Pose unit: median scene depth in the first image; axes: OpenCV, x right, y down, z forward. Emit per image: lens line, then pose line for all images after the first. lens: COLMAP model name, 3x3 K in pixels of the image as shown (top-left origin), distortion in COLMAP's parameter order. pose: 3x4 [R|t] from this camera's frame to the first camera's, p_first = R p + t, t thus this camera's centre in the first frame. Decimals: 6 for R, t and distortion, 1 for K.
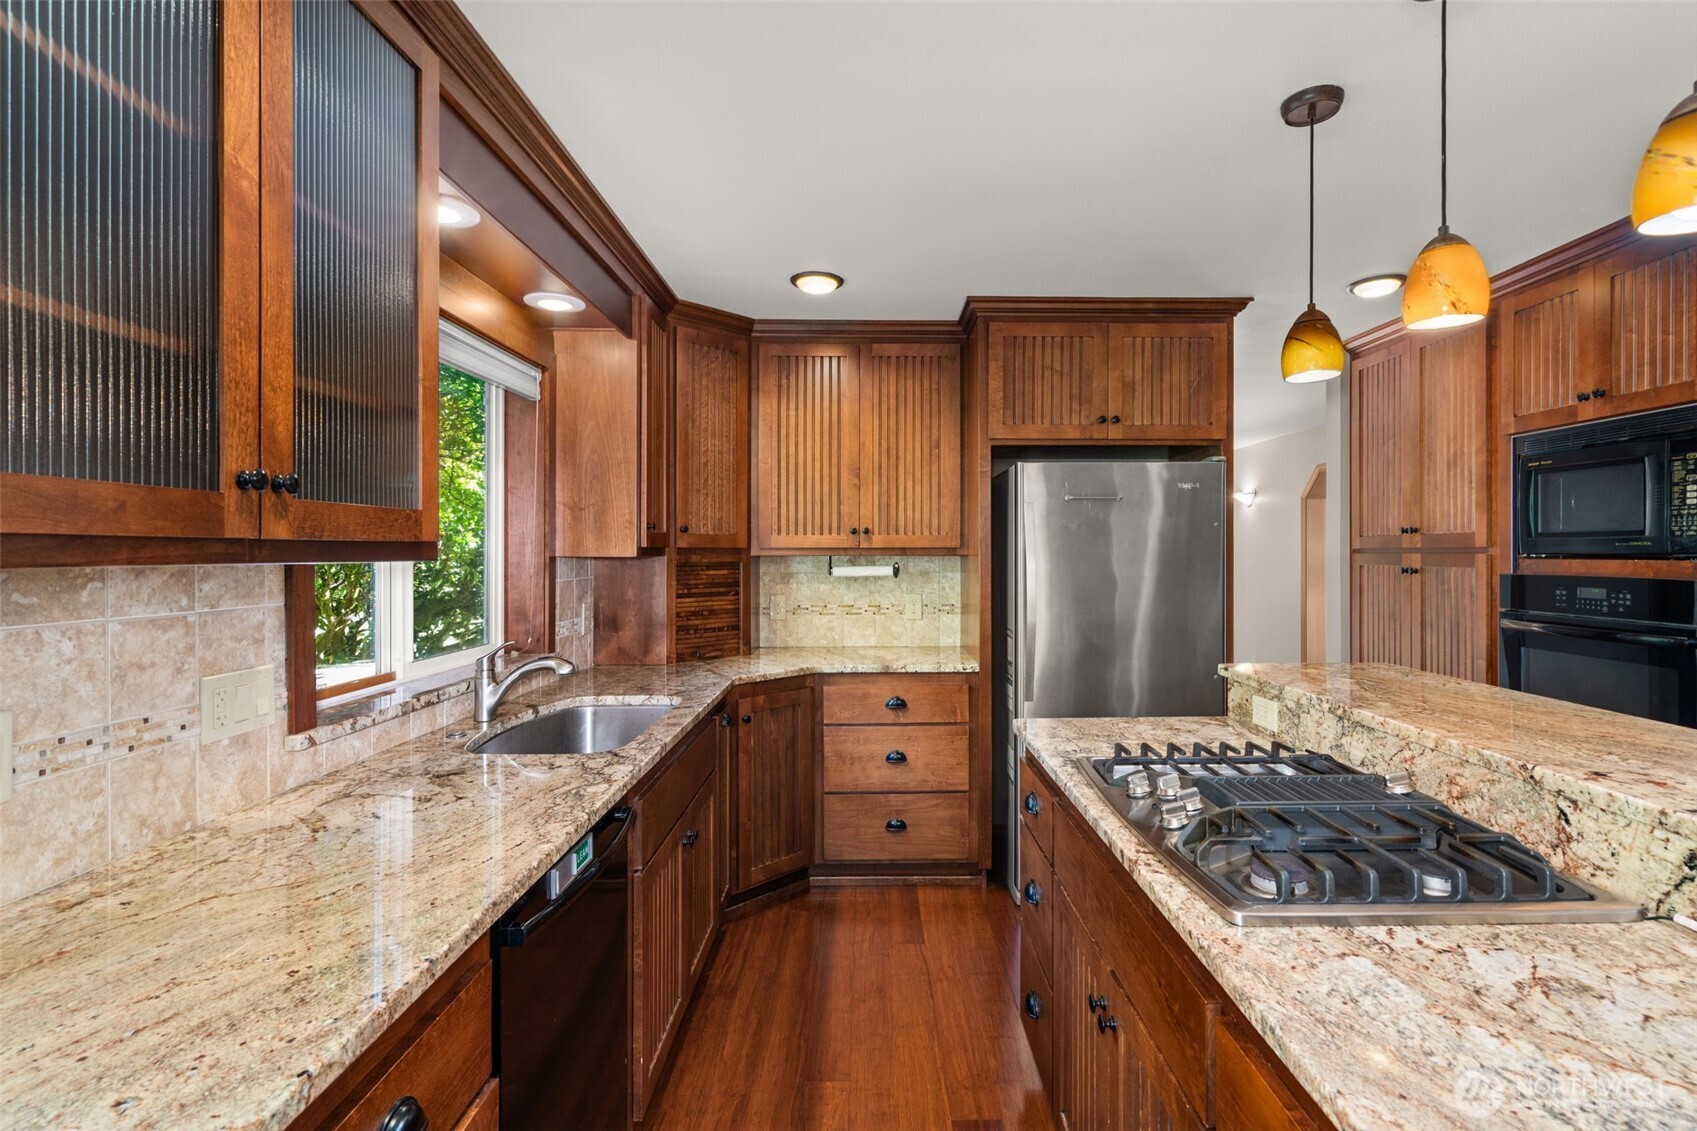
lens RADIAL K [[790.0, 0, 881.2], [0, 790.0, 554.1], [0, 0, 1]] dist [0.000589, 0.000288]
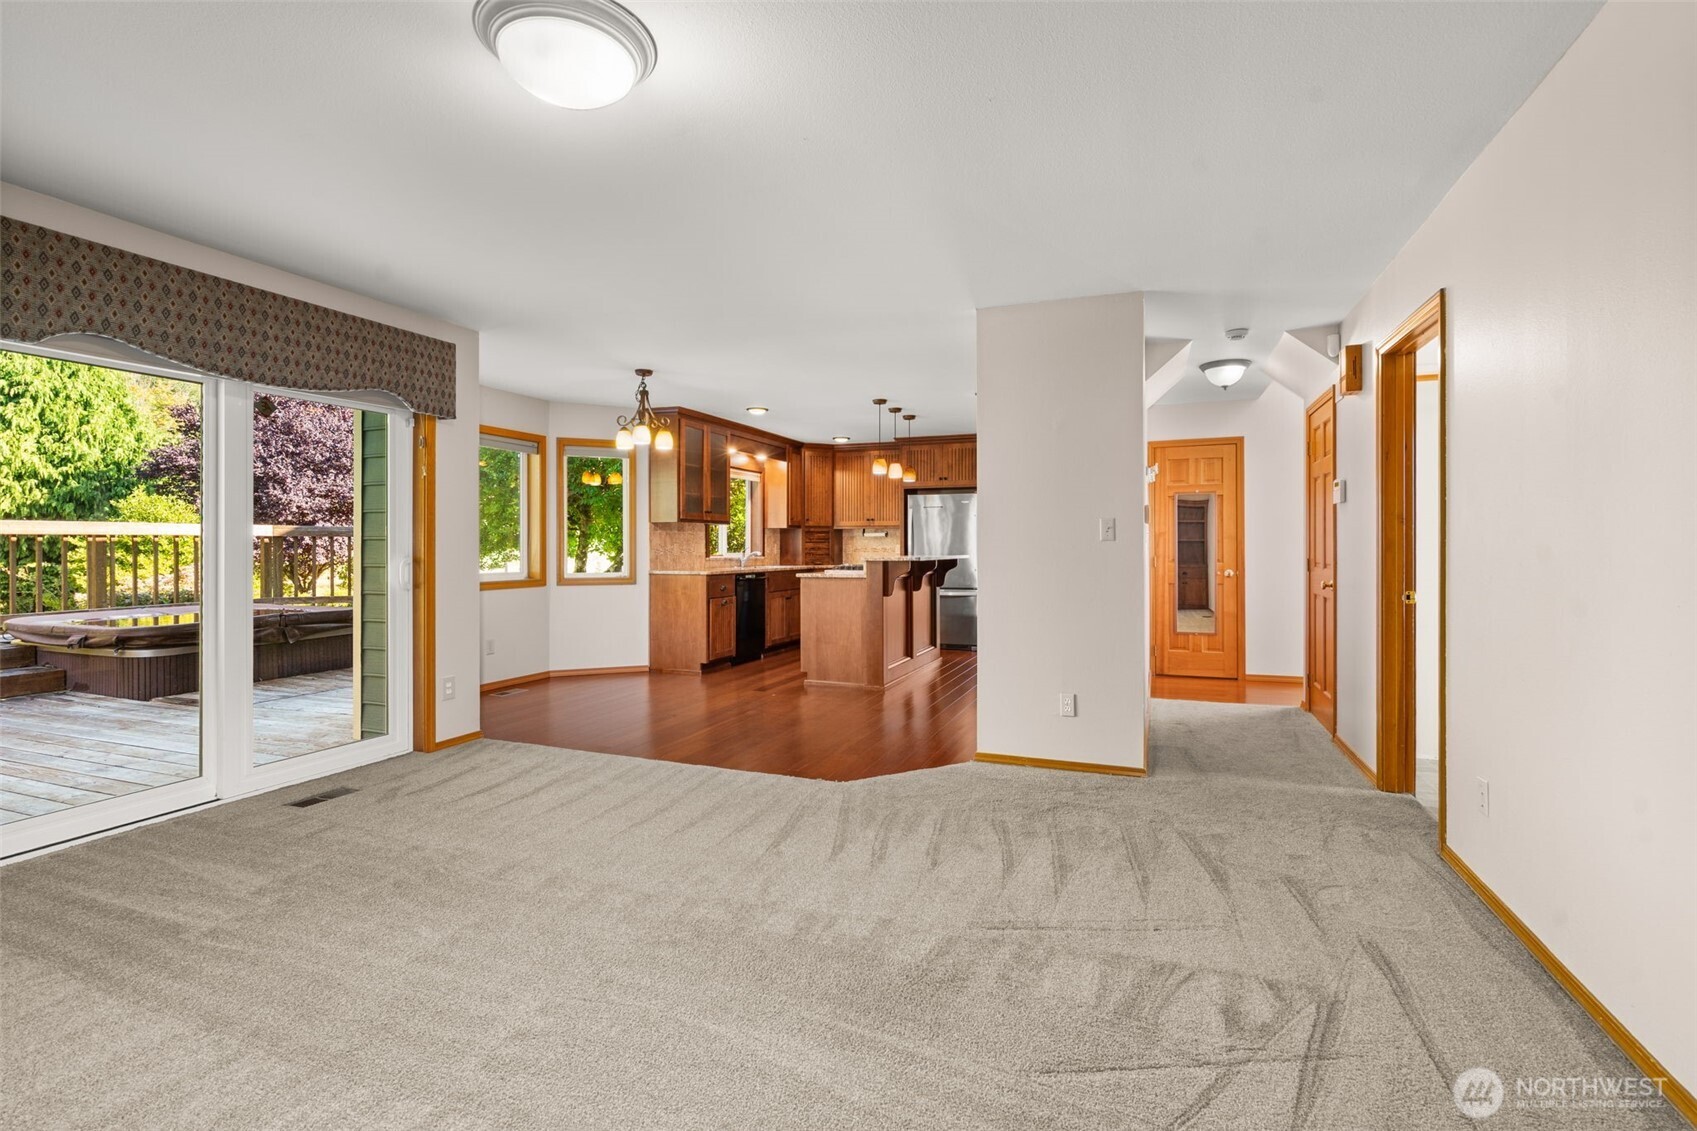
lens RADIAL K [[775.8, 0, 850.0], [0, 775.8, 549.6], [0, 0, 1]] dist [-0.002277, 0.000070]
pose [[0.924887, 0.003544, -0.380225, 2.107650], [-0.003570, 0.999993, 0.000638, 0.165151], [0.380225, 0.000768, 0.924894, -3.418695]]
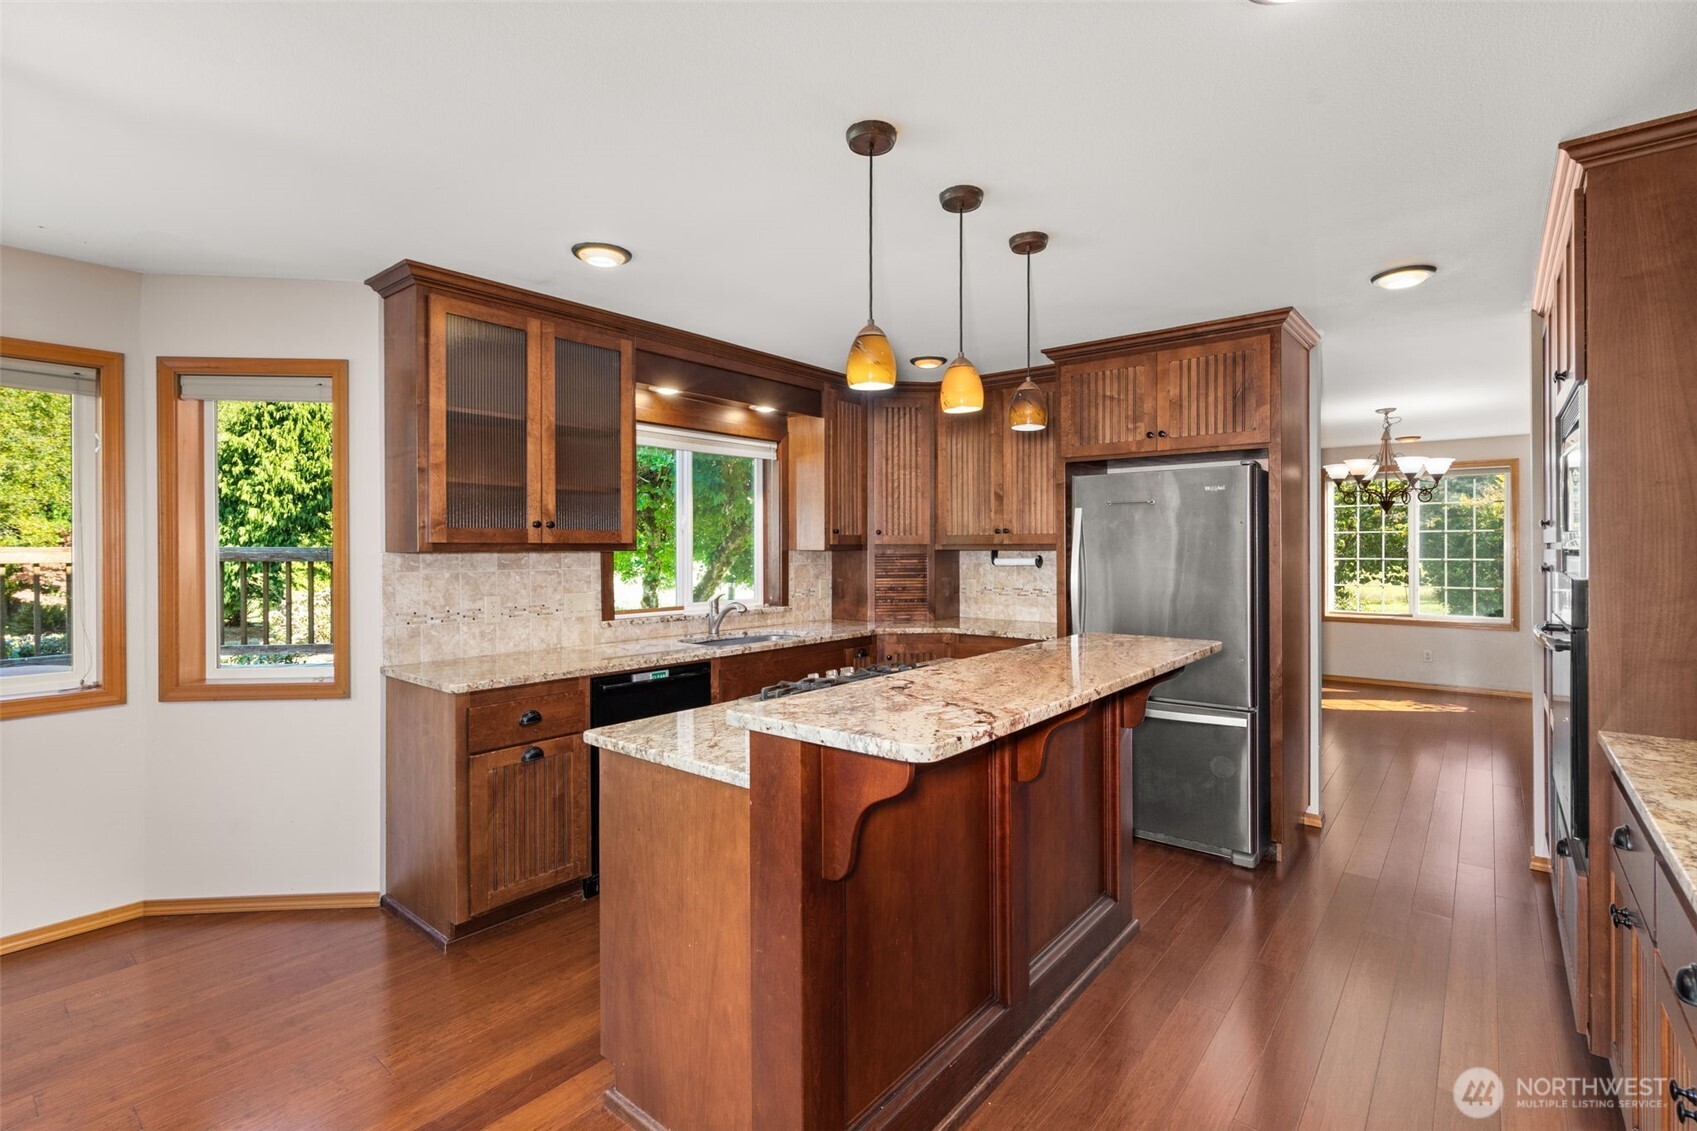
lens RADIAL K [[775.8, 0, 850.0], [0, 775.8, 549.6], [0, 0, 1]] dist [-0.002277, 0.000070]
pose [[0.763815, 0.001648, -0.645433, 1.396884], [-0.001131, 0.999999, 0.001214, 0.000614], [0.645434, -0.000197, 0.763816, -0.353276]]
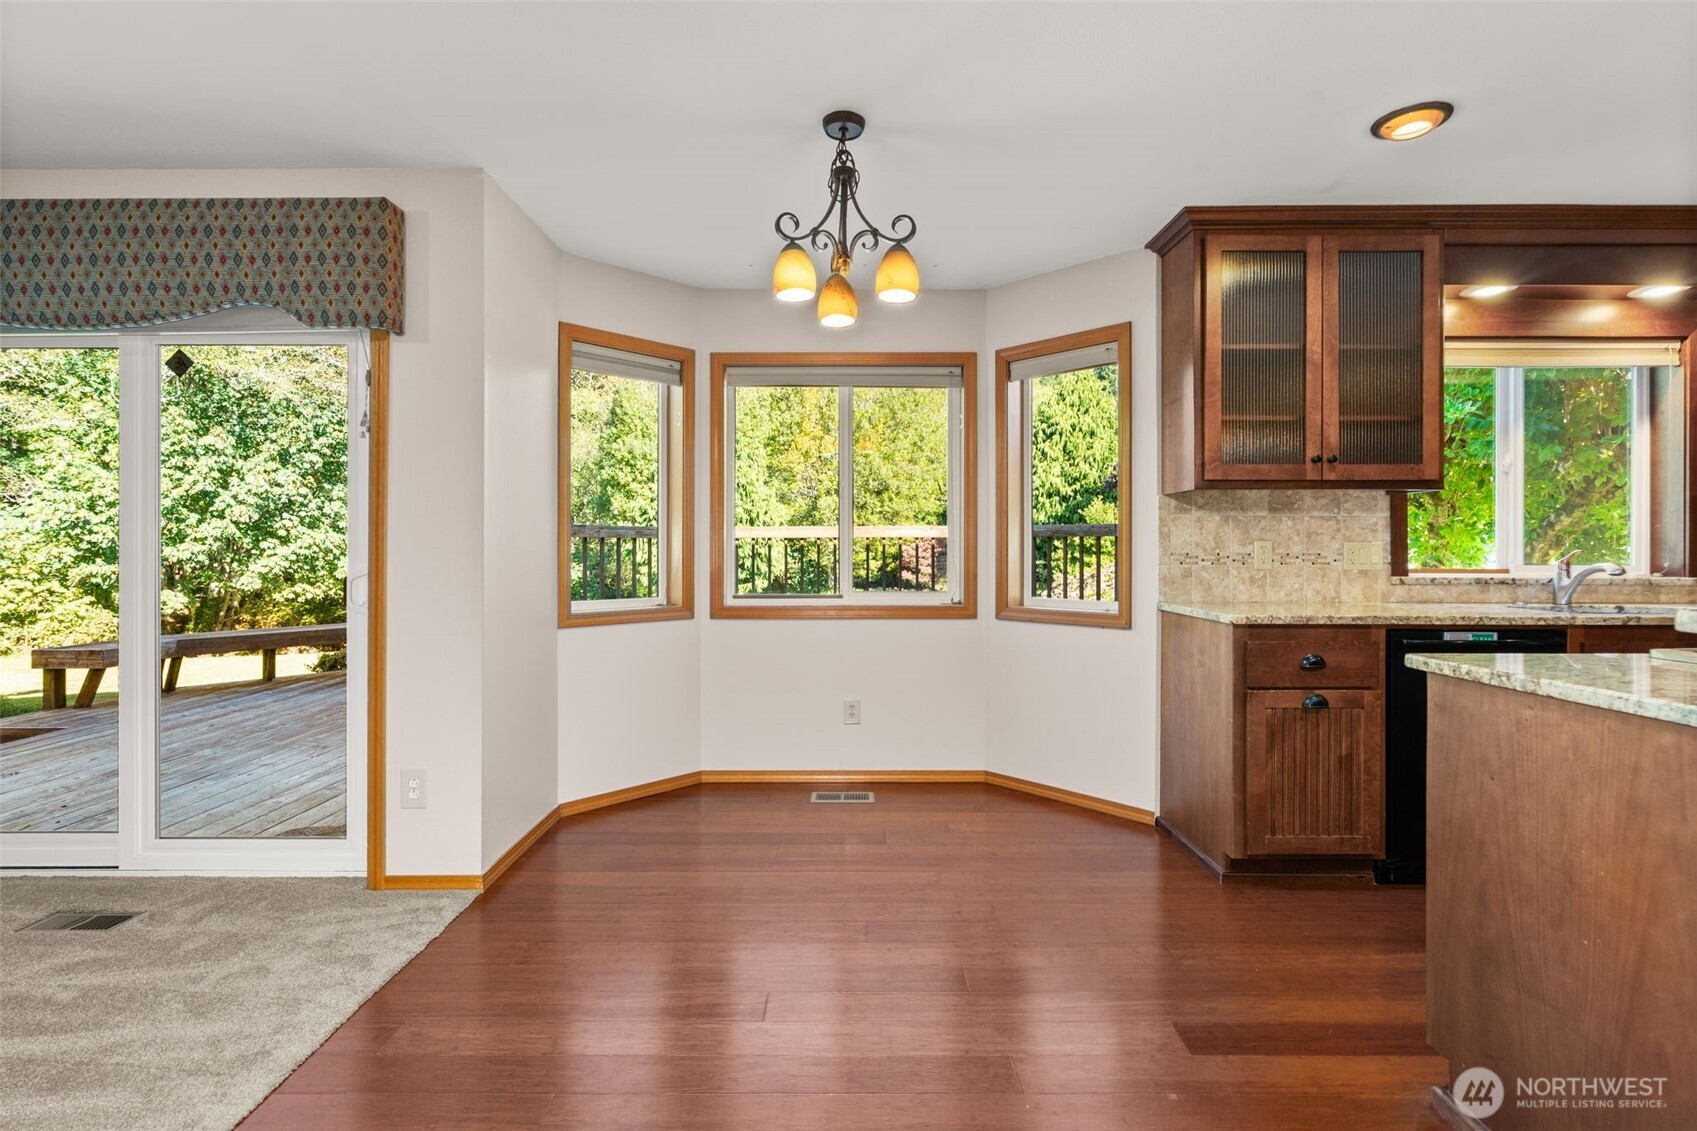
lens RADIAL K [[775.8, 0, 850.0], [0, 775.8, 549.6], [0, 0, 1]] dist [-0.002277, 0.000070]
pose [[-0.012933, 0.003937, -0.999909, 1.336655], [-0.004819, 0.999980, 0.003999, 0.151941], [0.999905, 0.004871, -0.012914, -0.425855]]
